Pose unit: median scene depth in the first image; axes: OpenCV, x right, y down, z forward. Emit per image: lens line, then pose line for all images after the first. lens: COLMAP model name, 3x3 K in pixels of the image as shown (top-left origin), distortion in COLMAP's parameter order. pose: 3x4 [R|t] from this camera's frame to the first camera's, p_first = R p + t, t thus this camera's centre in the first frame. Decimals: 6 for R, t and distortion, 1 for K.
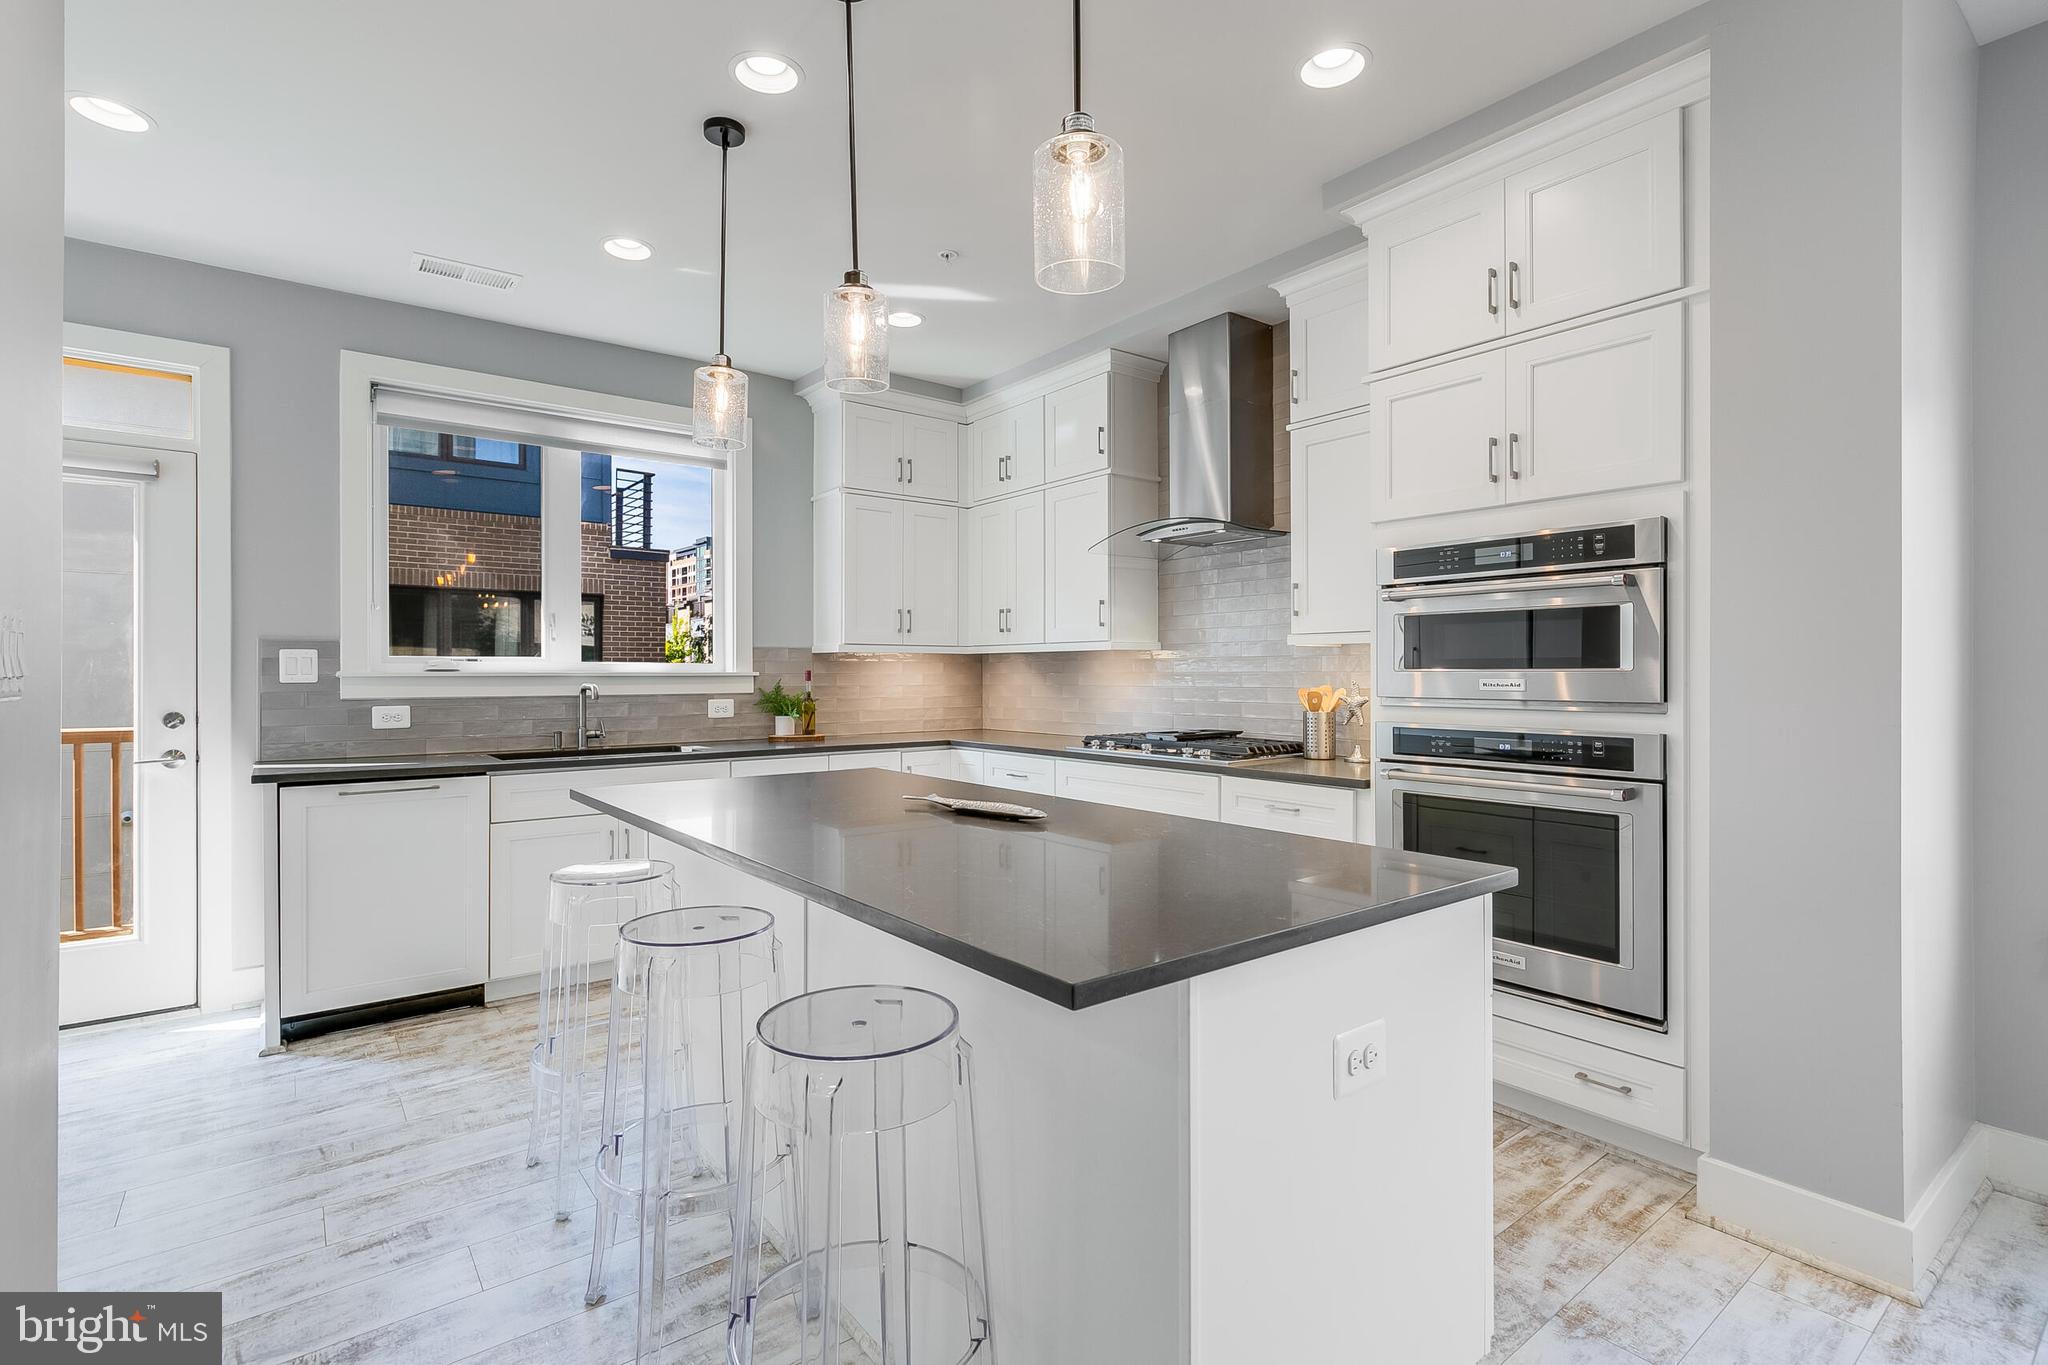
lens RADIAL K [[904.2, 0, 1021.5], [0, 904.2, 674.0], [0, 0, 1]] dist [-0.000176, -0.000218]
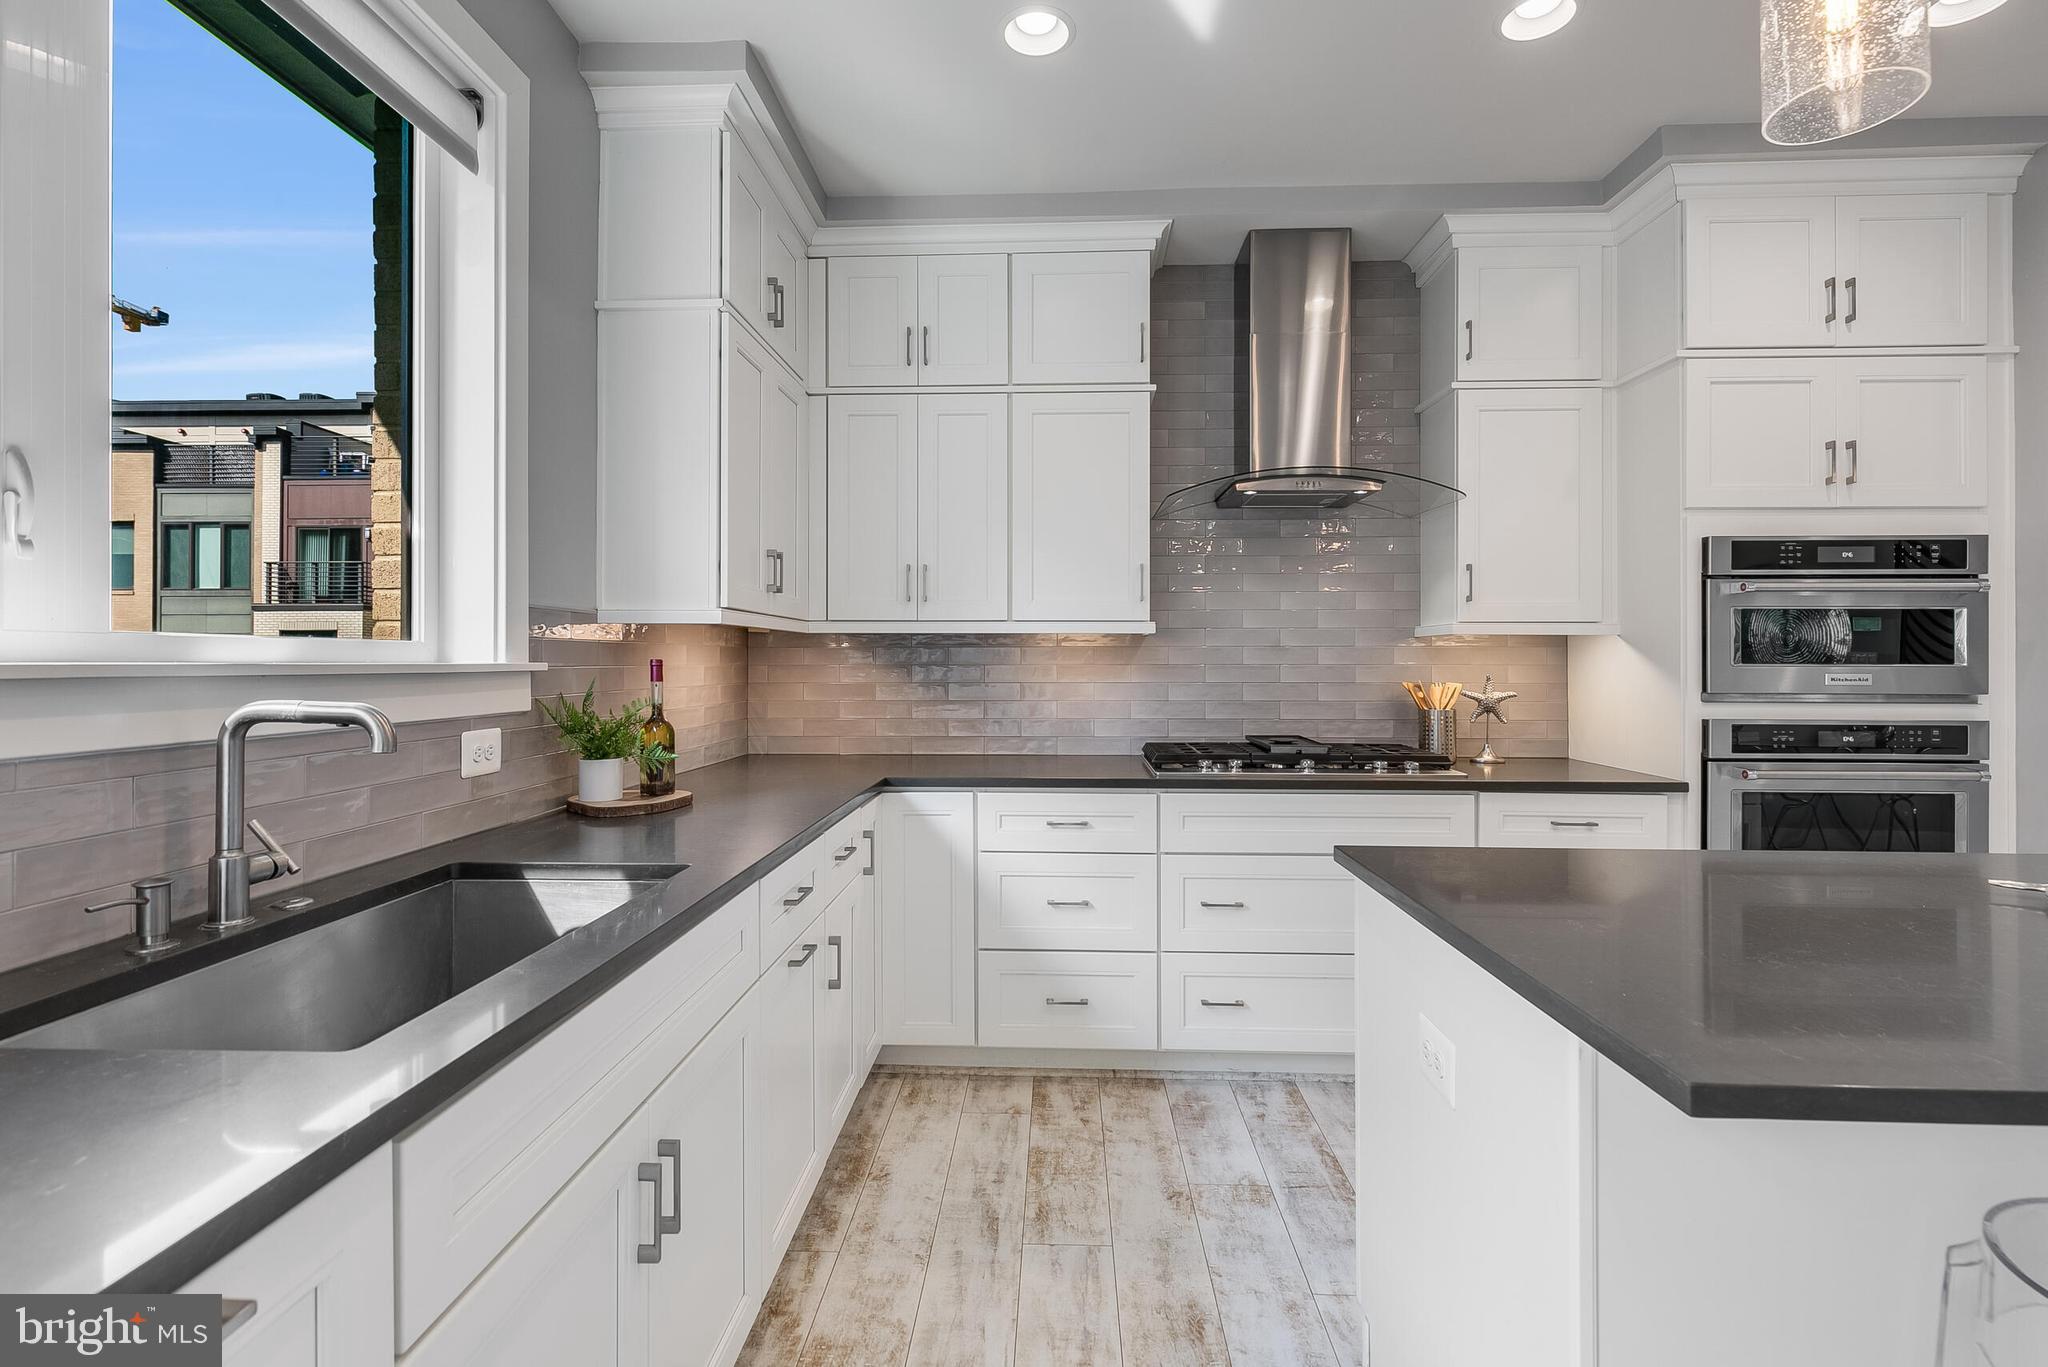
lens RADIAL K [[904.2, 0, 1023.9], [0, 904.2, 665.1], [0, 0, 1]] dist [-0.000176, -0.000218]
pose [[0.666130, -0.000618, 0.745836, -0.820740], [-0.002306, 0.999993, 0.002888, -0.005119], [-0.745832, -0.003643, 0.666124, 0.946376]]
